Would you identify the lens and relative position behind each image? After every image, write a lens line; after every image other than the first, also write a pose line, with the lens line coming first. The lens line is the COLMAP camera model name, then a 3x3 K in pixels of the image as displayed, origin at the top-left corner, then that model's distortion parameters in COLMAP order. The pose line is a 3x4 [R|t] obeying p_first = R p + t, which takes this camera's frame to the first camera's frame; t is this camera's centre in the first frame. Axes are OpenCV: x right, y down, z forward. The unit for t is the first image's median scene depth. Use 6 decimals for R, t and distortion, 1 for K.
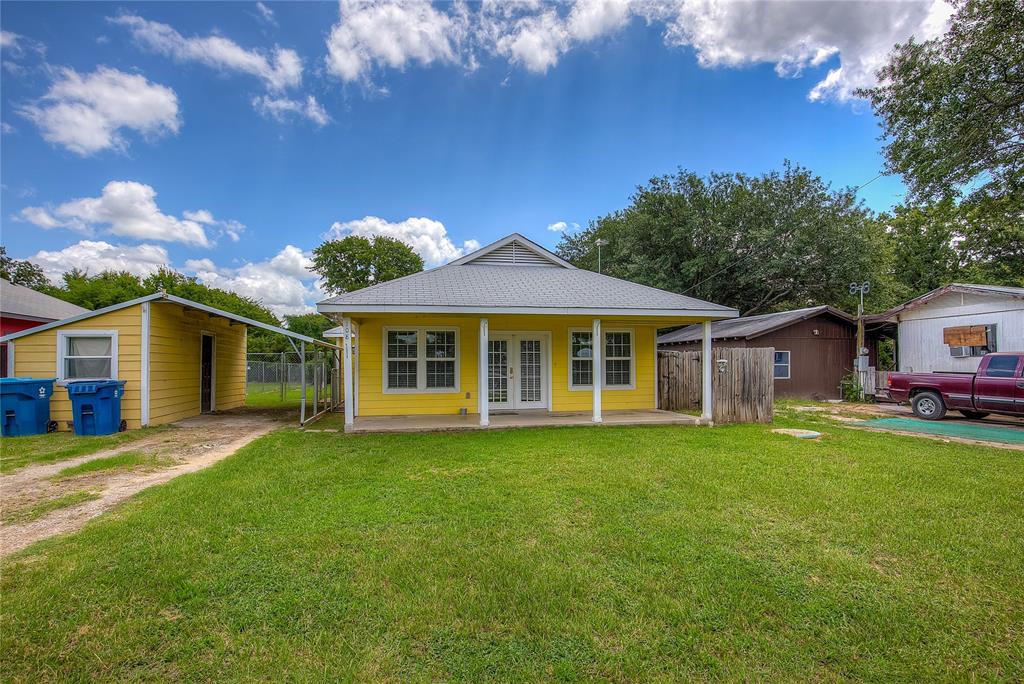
lens RADIAL K [[475.3, 0, 511.8], [0, 475.3, 343.7], [0, 0, 1]] dist [-0.028887, -0.000184]
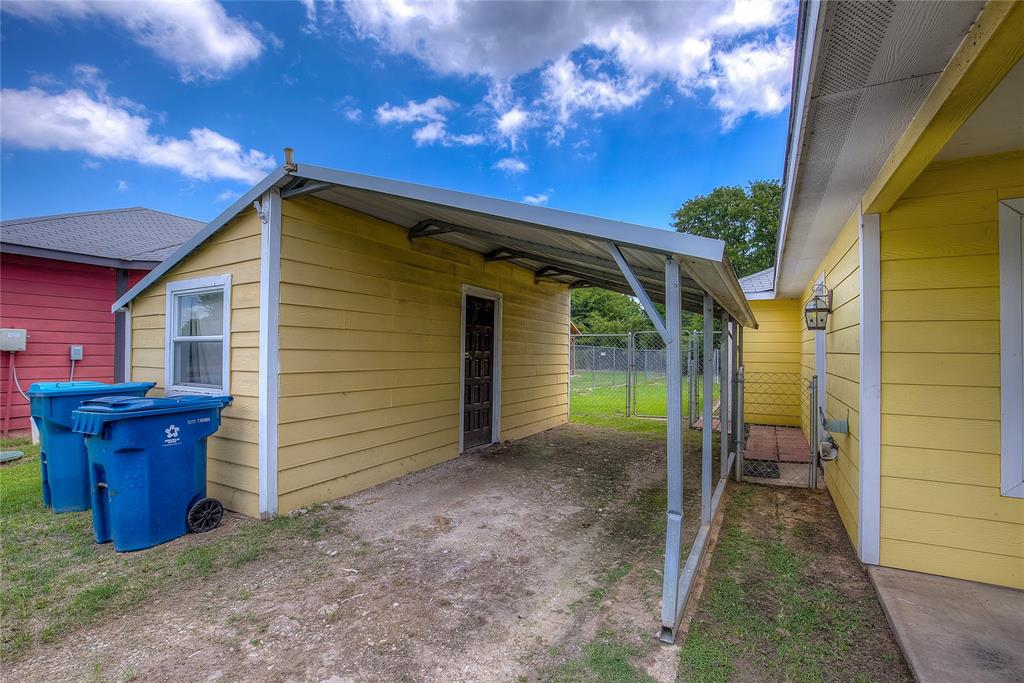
lens RADIAL K [[475.3, 0, 511.8], [0, 475.3, 343.2], [0, 0, 1]] dist [-0.028887, -0.000184]
pose [[0.747560, 0.000894, -0.664194, -0.280102], [0.018385, 0.999588, 0.022037, 0.021708], [0.663940, -0.028685, 0.747235, 0.637884]]
